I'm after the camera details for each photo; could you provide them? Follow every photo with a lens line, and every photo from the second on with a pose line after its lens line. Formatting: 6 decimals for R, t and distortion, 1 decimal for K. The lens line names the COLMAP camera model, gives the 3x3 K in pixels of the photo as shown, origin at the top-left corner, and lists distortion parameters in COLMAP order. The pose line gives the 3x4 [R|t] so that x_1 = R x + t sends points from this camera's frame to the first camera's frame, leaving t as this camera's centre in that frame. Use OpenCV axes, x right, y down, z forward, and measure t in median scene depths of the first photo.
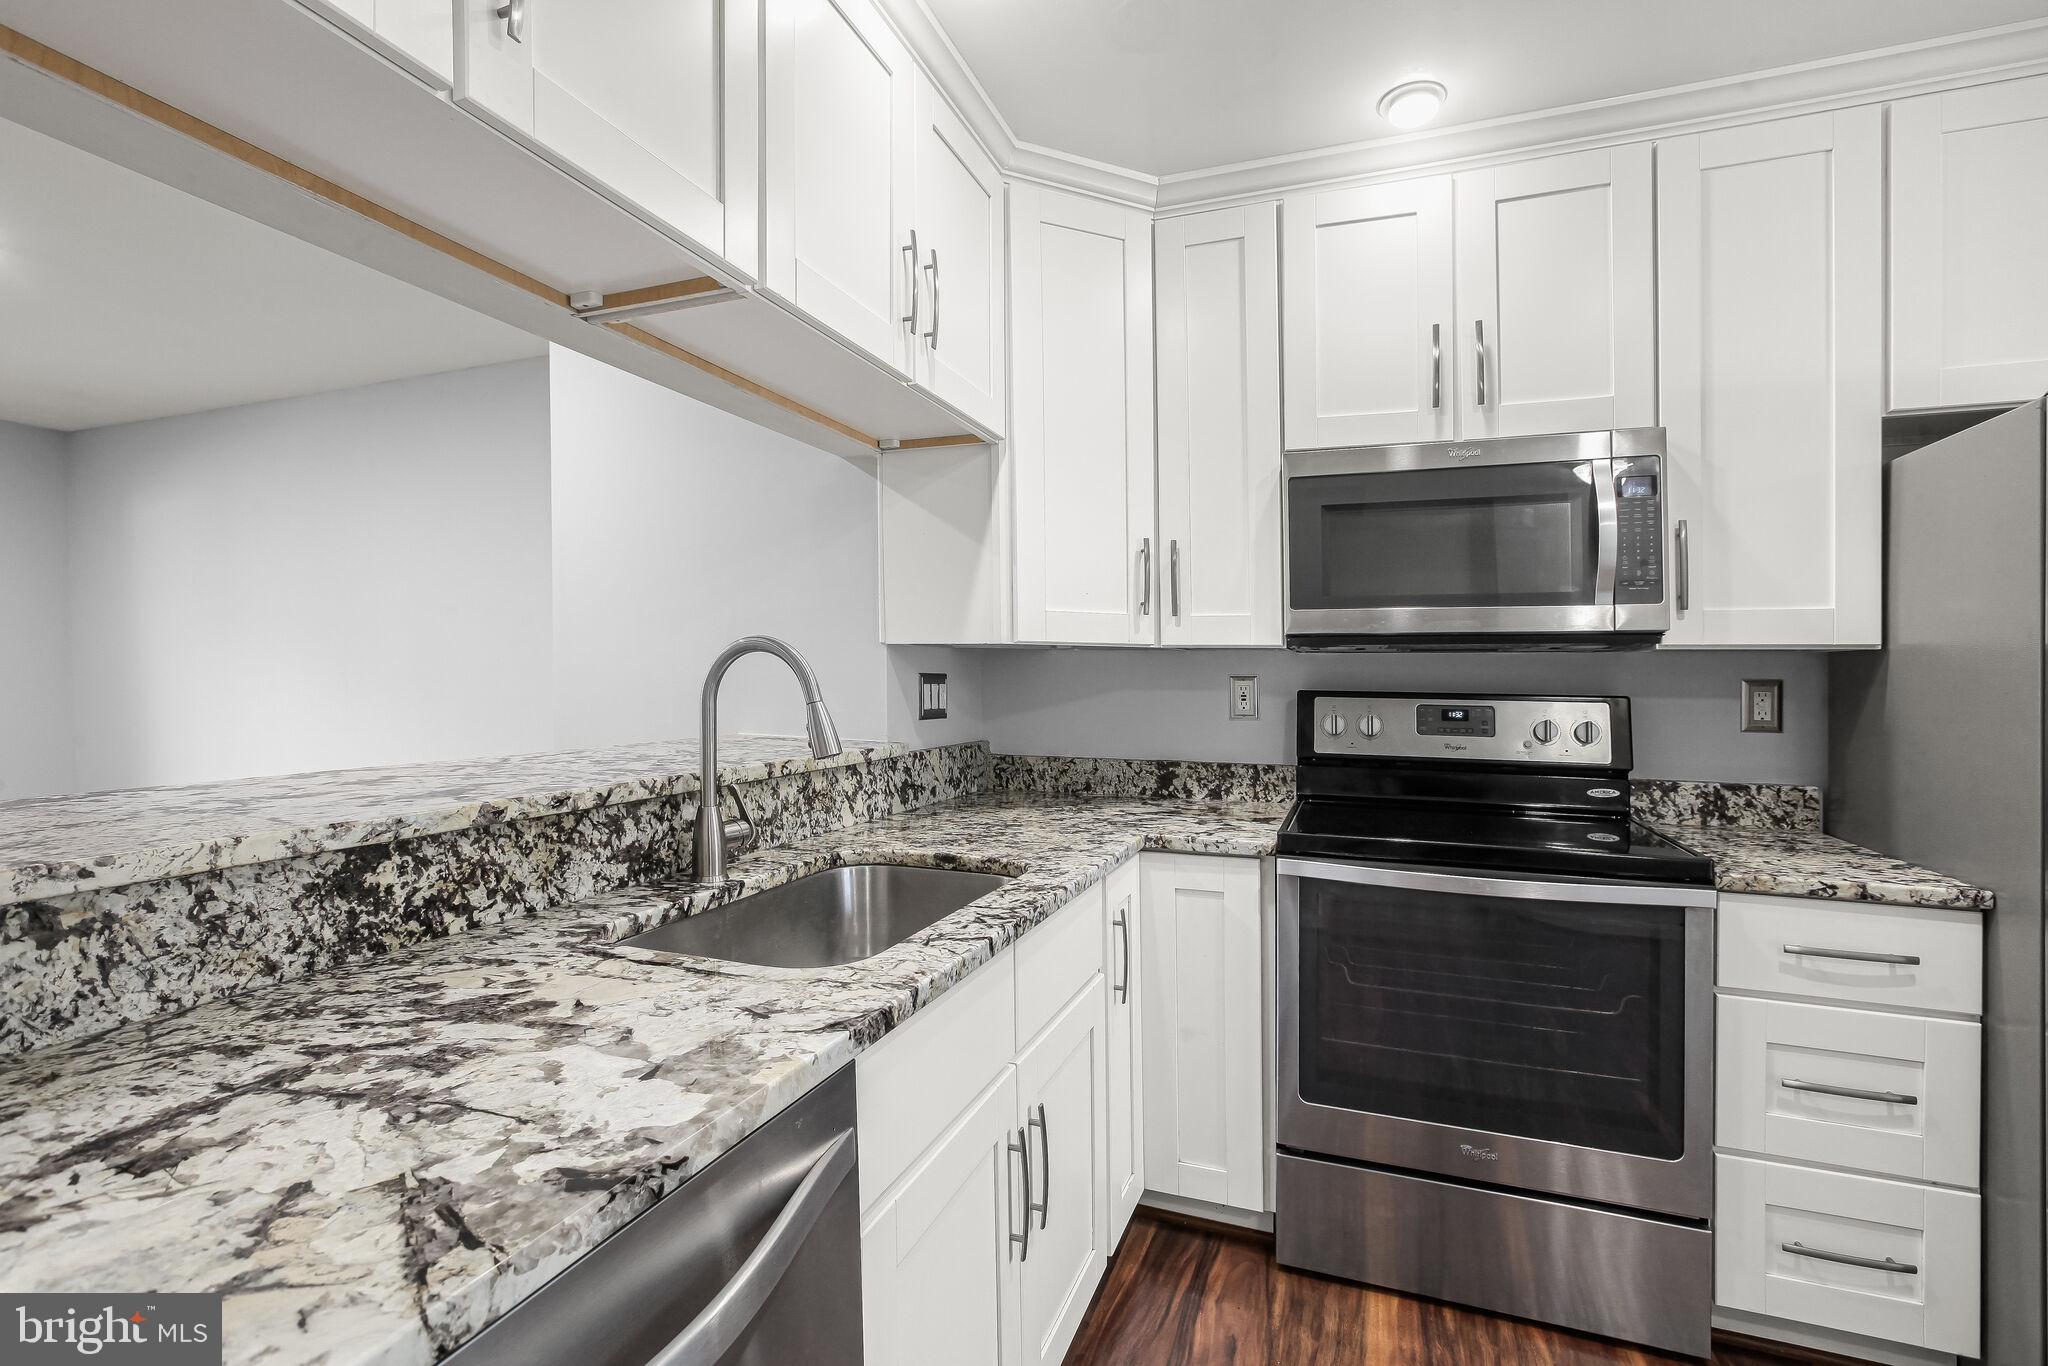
lens RADIAL K [[935.8, 0, 1007.6], [0, 935.8, 701.3], [0, 0, 1]] dist [-0.030435, 0.014422]
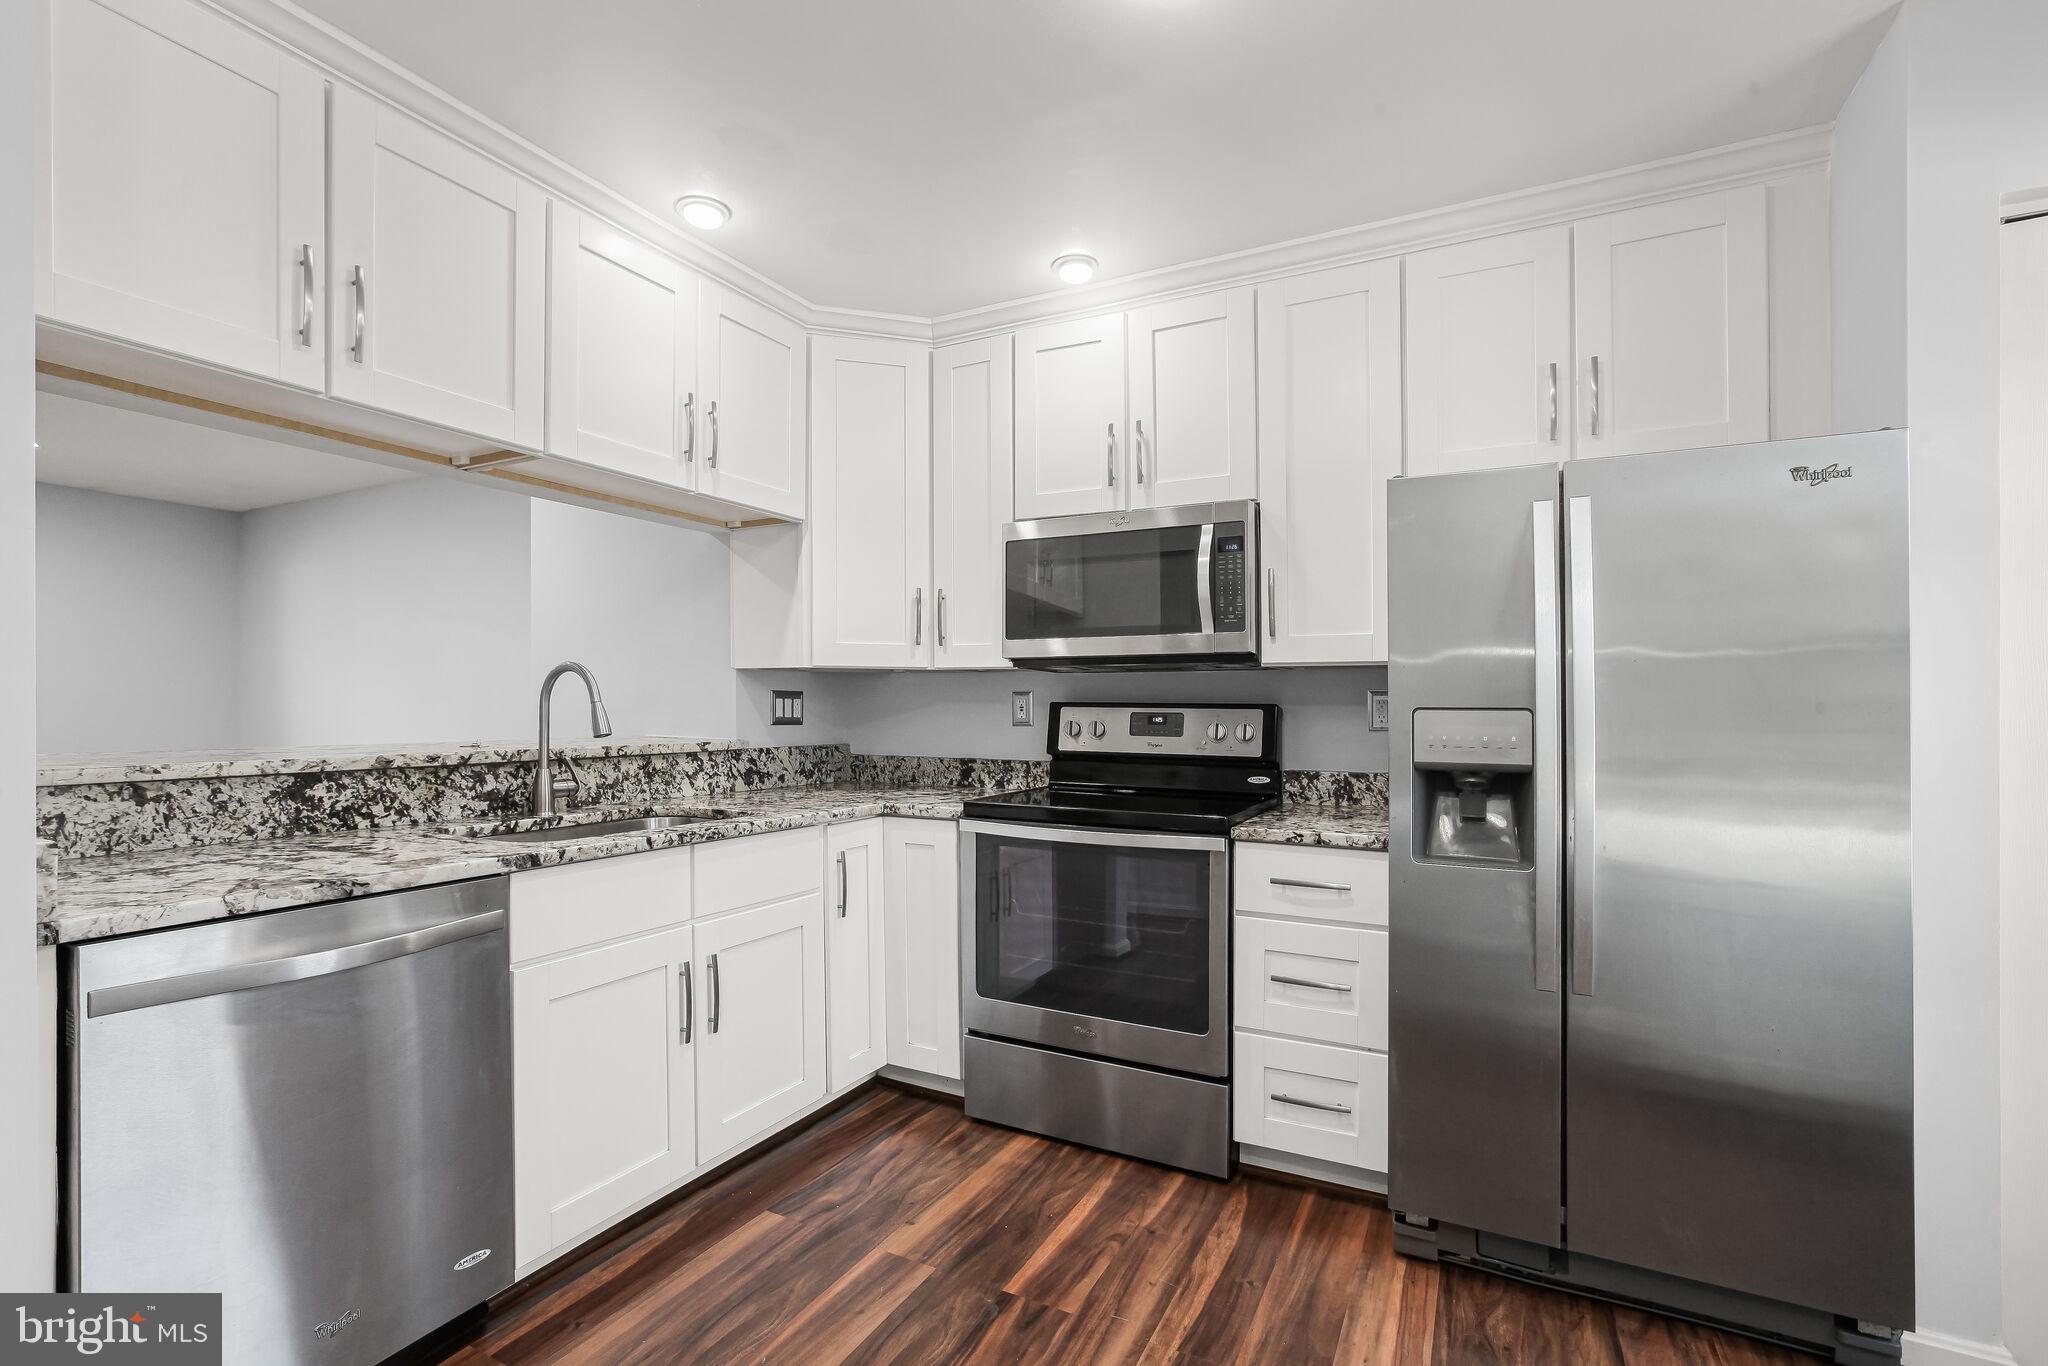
lens RADIAL K [[935.8, 0, 1004.3], [0, 935.8, 717.5], [0, 0, 1]] dist [-0.030435, 0.014422]
pose [[0.992455, -0.000084, -0.122611, 0.565637], [-0.001879, 0.999872, -0.015899, 0.042229], [0.122596, 0.016009, 0.992327, -0.412211]]
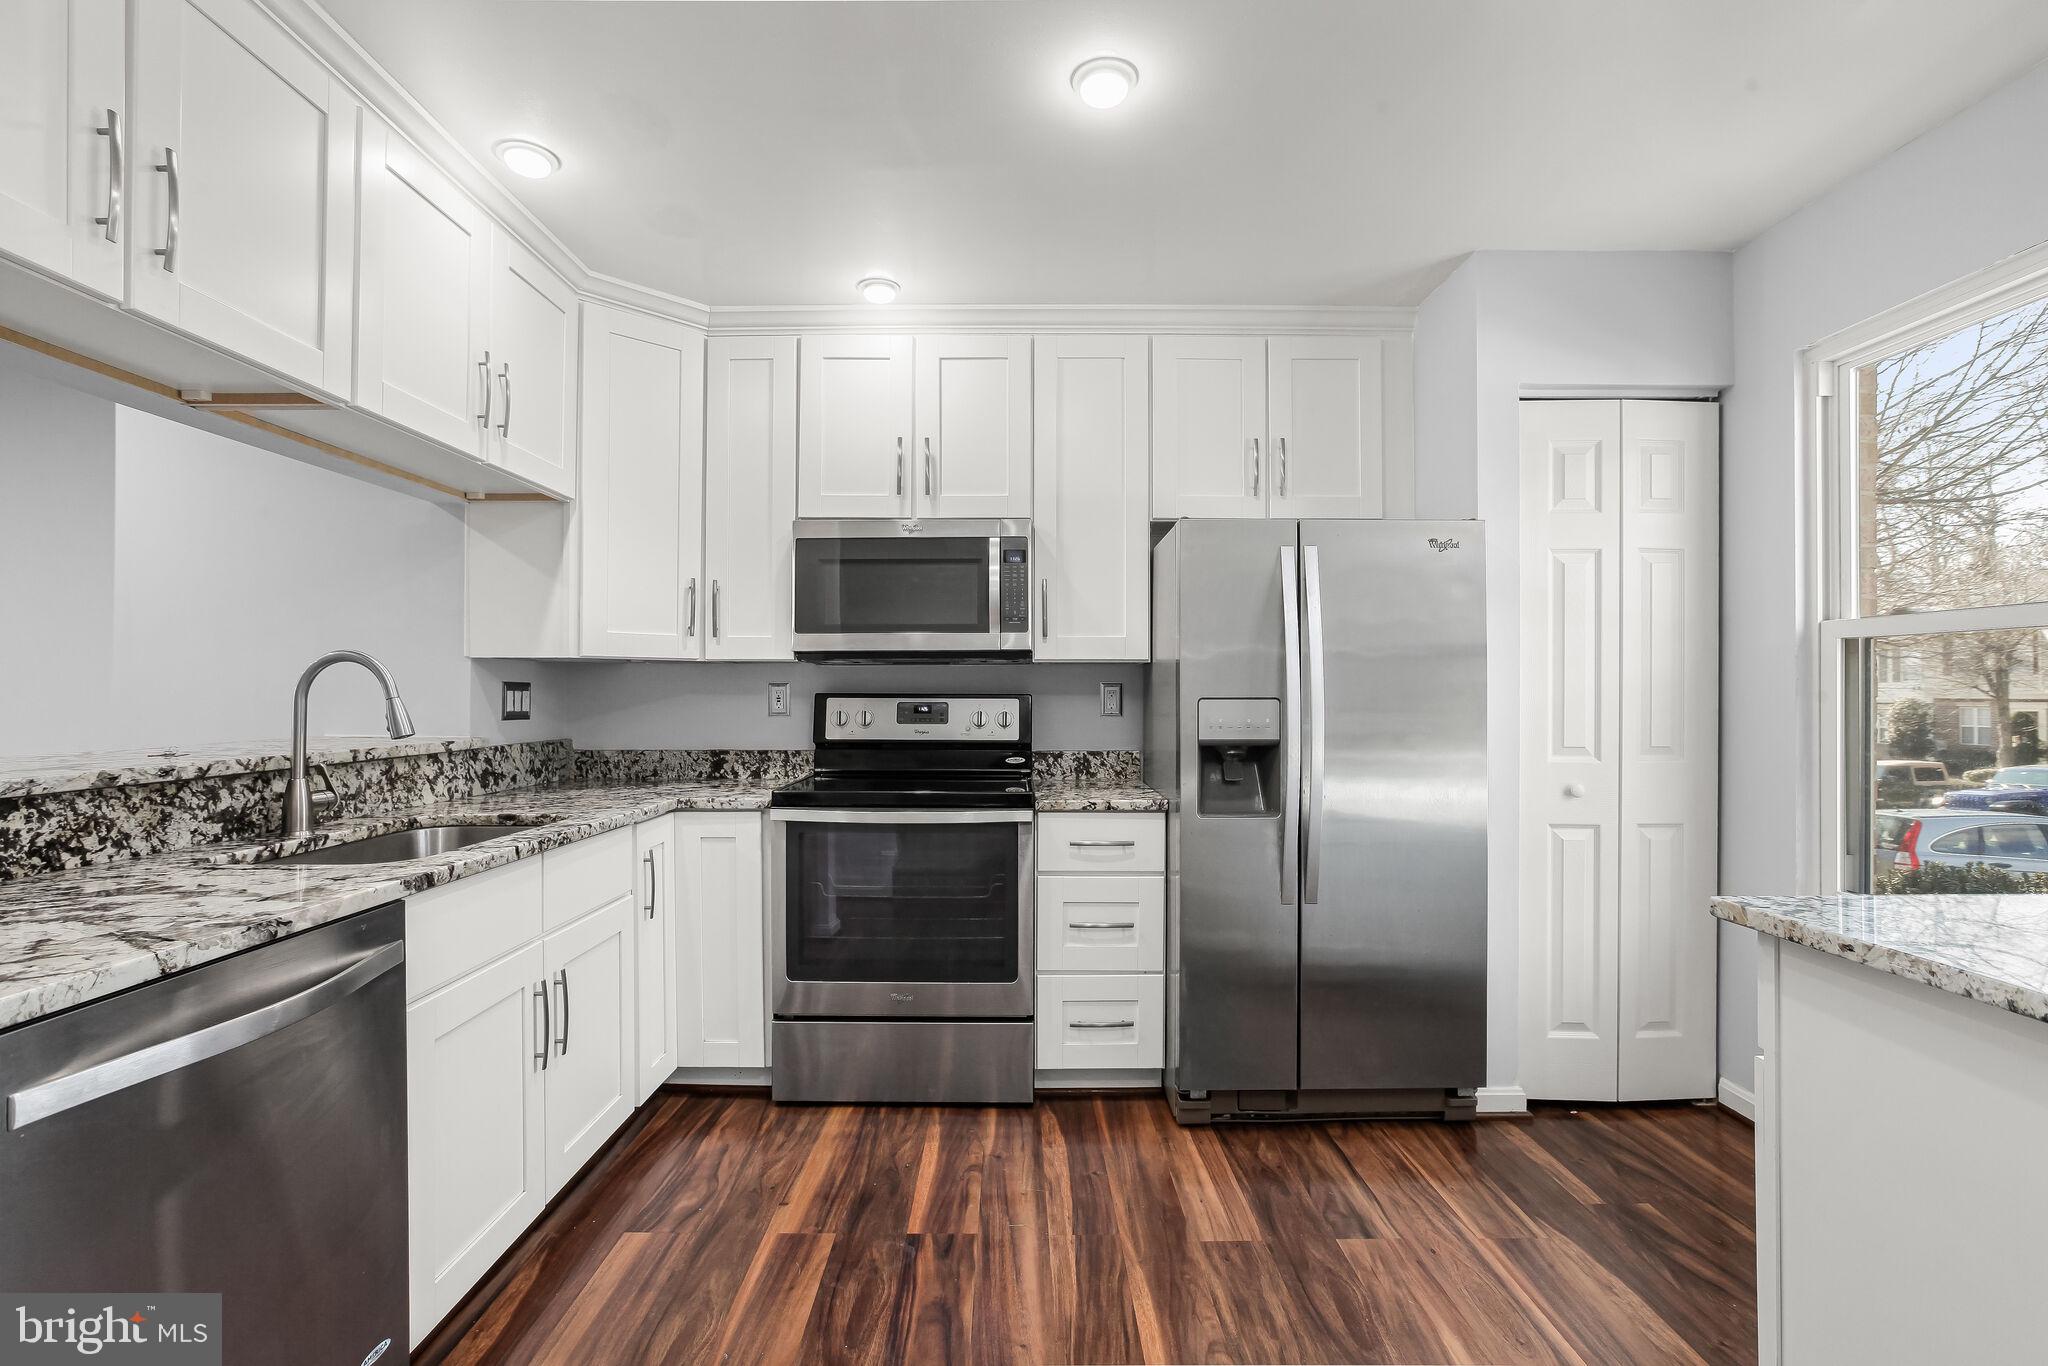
lens RADIAL K [[935.8, 0, 1021.4], [0, 935.8, 695.1], [0, 0, 1]] dist [-0.030435, 0.014422]
pose [[0.933767, -0.007737, 0.357798, 0.145599], [0.015868, 0.999678, -0.019796, 0.031278], [-0.357530, 0.024163, 0.933589, -0.504260]]
